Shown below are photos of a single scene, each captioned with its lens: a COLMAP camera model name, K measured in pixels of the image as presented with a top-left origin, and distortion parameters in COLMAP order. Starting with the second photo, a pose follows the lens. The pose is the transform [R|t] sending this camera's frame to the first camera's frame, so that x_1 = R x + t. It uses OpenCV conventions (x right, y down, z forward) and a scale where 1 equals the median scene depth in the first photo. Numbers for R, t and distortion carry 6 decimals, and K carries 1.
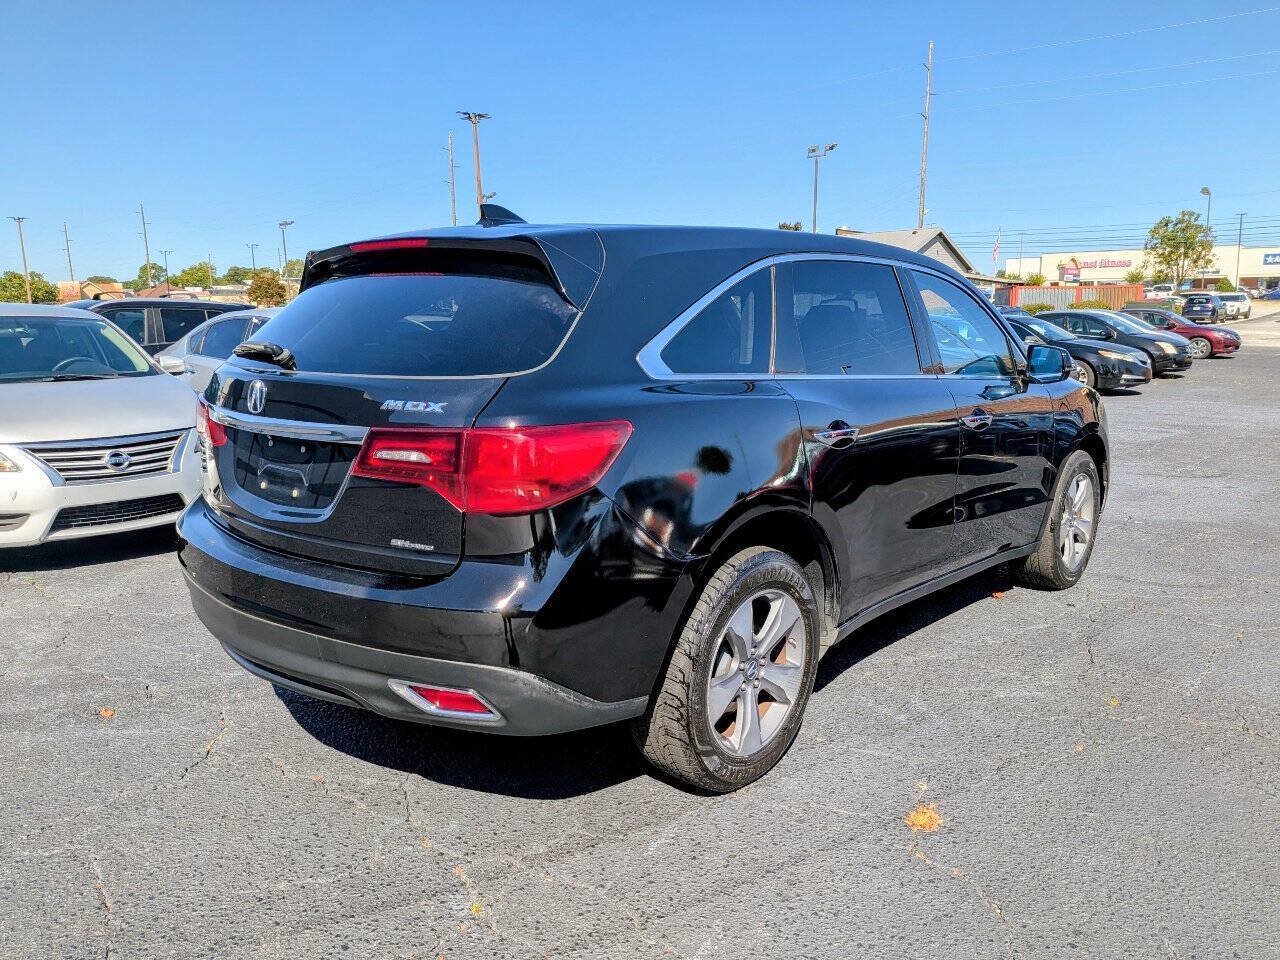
lens RADIAL K [[1003.7, 0, 641.6], [0, 1003.7, 475.9], [0, 0, 1]] dist [0.028077, -0.073127]
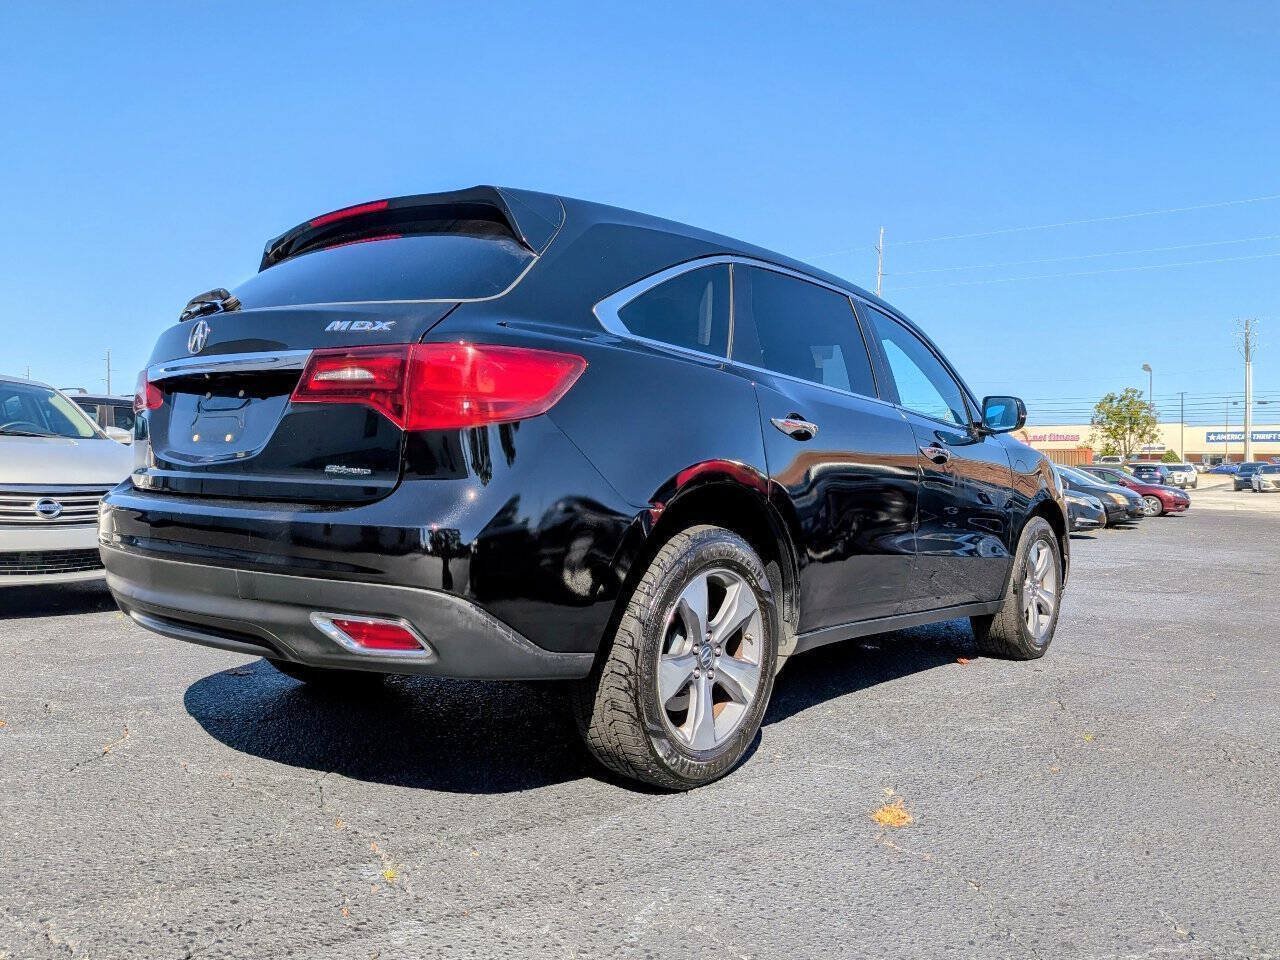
lens RADIAL K [[1007.7, 0, 643.8], [0, 1007.7, 459.7], [0, 0, 1]] dist [0.040912, -0.085827]
pose [[0.998808, 0.029693, 0.038732, 0.007602], [-0.022194, 0.983160, -0.181392, 0.144548], [-0.043466, 0.180316, 0.982648, 0.034694]]
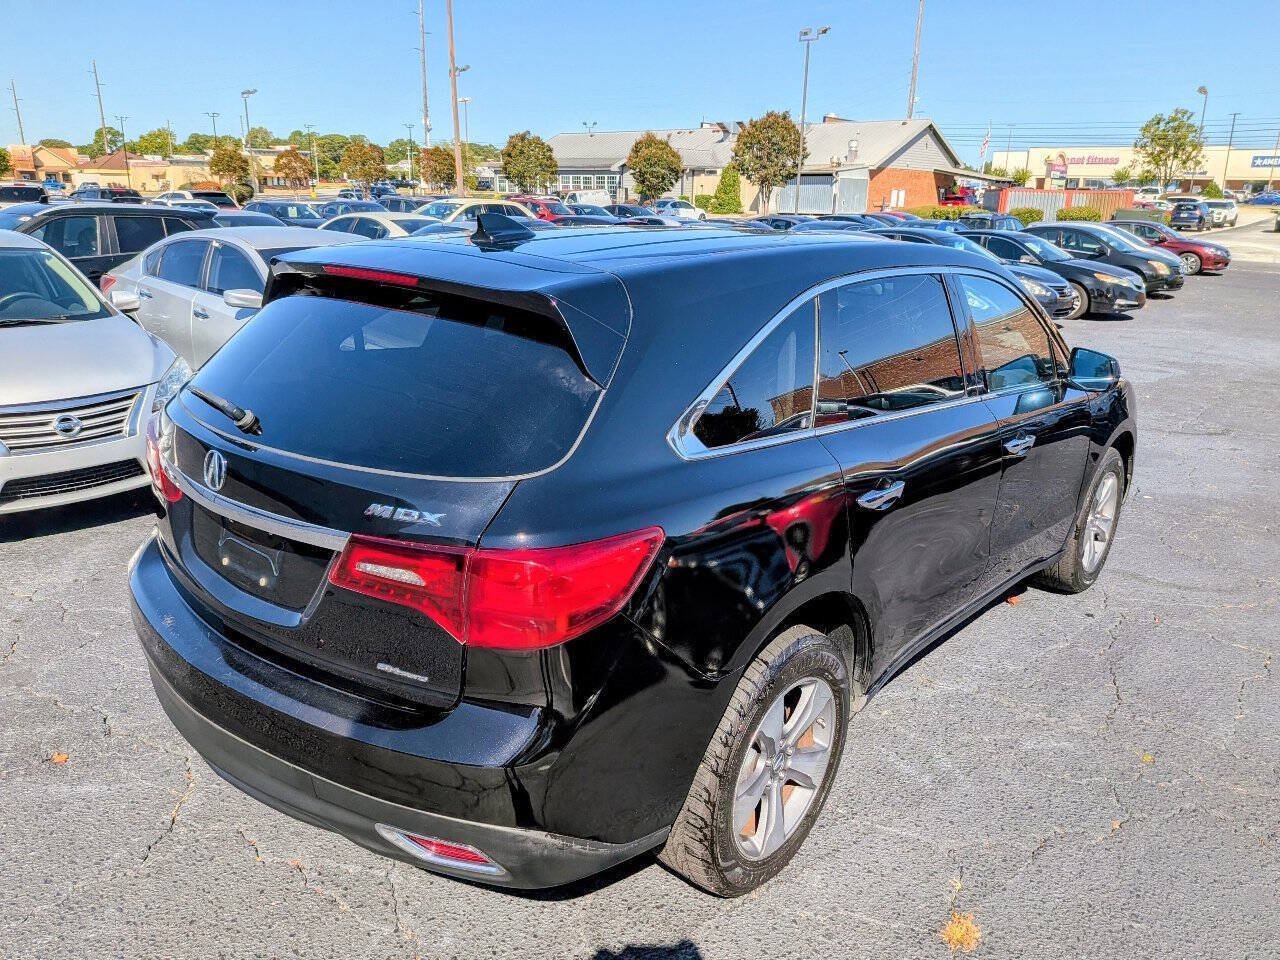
lens RADIAL K [[1005.2, 0, 640.0], [0, 1005.2, 480.0], [0, 0, 1]] dist [-0.023127, 0.006758]
pose [[0.999307, 0.022620, 0.029551, -0.036472], [-0.026045, 0.992289, 0.121176, -0.128935], [-0.026582, -0.121862, 0.992191, 0.112460]]
